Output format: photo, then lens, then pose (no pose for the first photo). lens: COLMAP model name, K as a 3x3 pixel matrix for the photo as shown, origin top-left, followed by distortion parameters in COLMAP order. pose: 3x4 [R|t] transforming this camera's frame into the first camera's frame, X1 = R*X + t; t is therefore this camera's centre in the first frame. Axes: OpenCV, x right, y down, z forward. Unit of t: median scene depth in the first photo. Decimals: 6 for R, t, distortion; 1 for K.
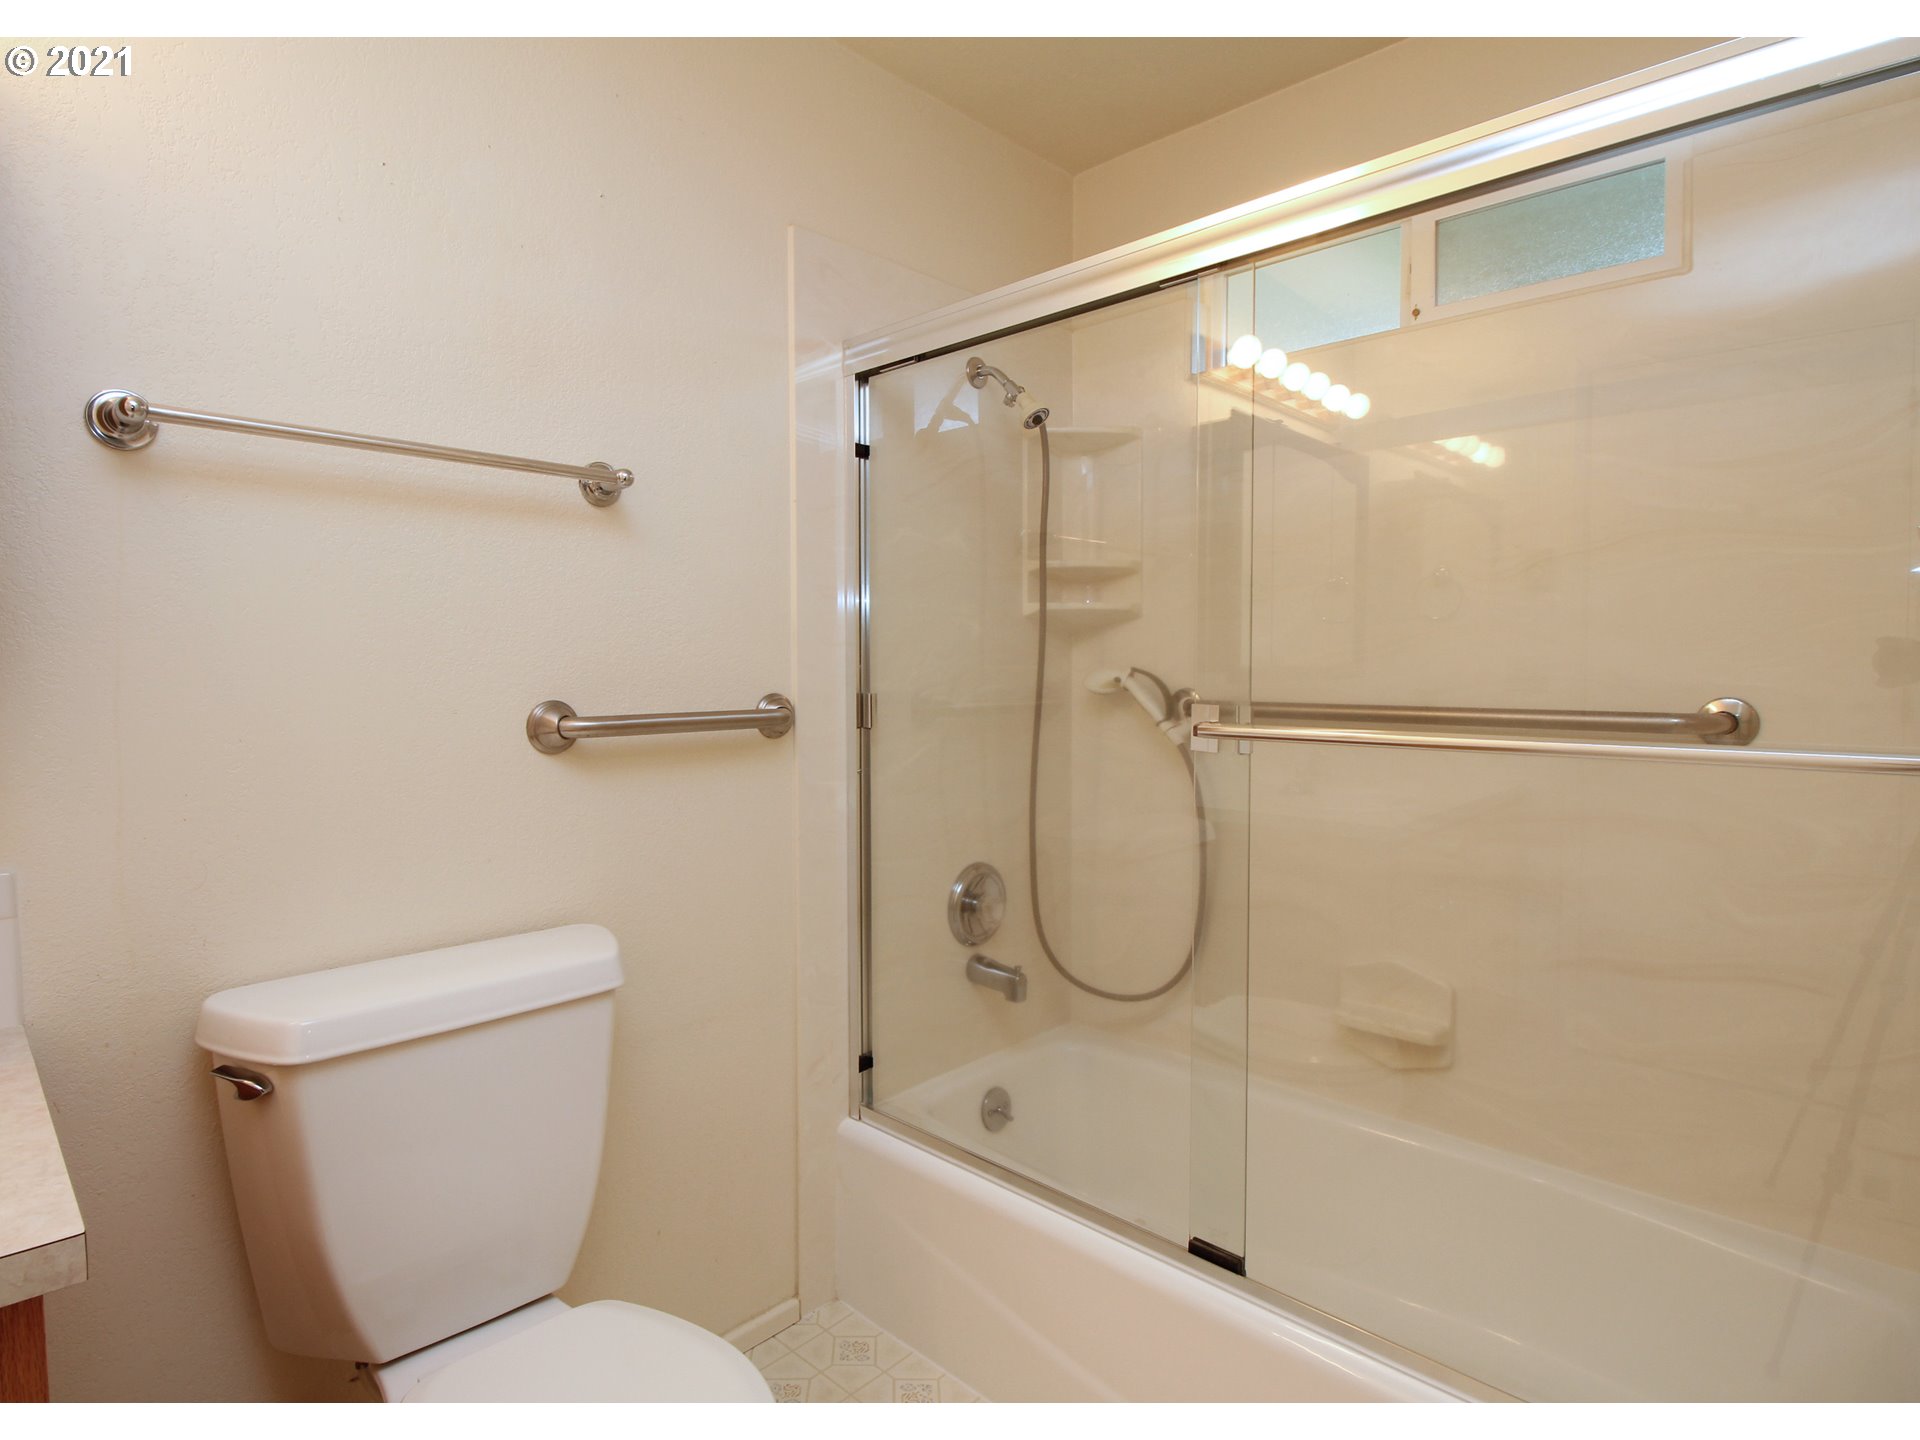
lens RADIAL K [[1013.2, 0, 938.9], [0, 1013.2, 706.3], [0, 0, 1]] dist [0.000304, 0.000081]
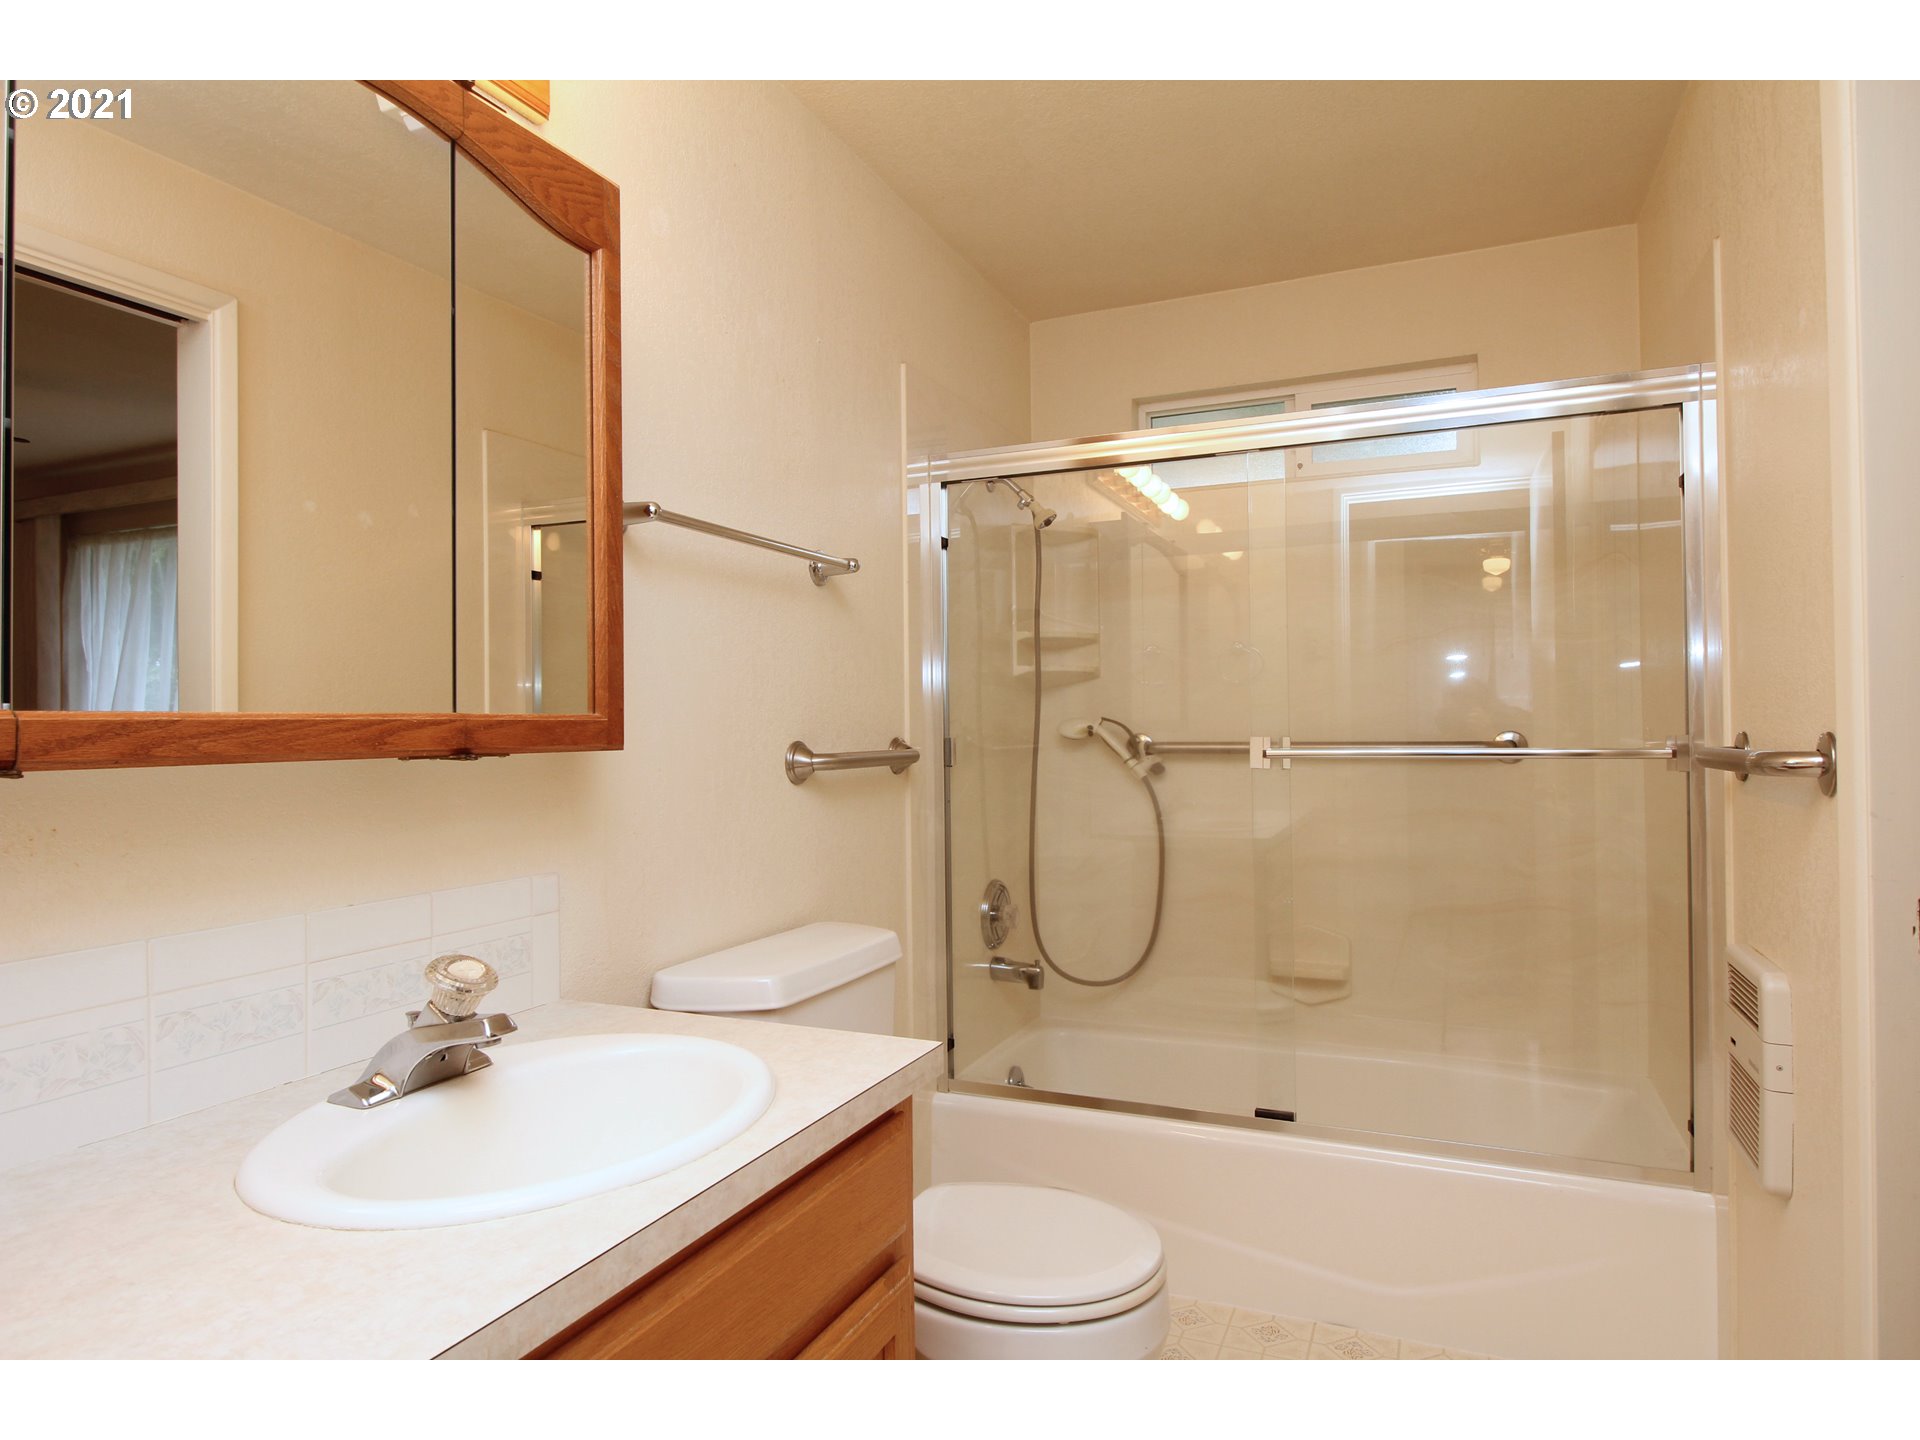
lens RADIAL K [[1129.7, 0, 960.0], [0, 1129.7, 720.0], [0, 0, 1]] dist [-0.001529, 0.000189]
pose [[0.928478, -0.004830, 0.371355, -0.507454], [0.023820, 0.998631, -0.046569, 0.026893], [-0.370622, 0.052084, 0.927322, -0.247111]]
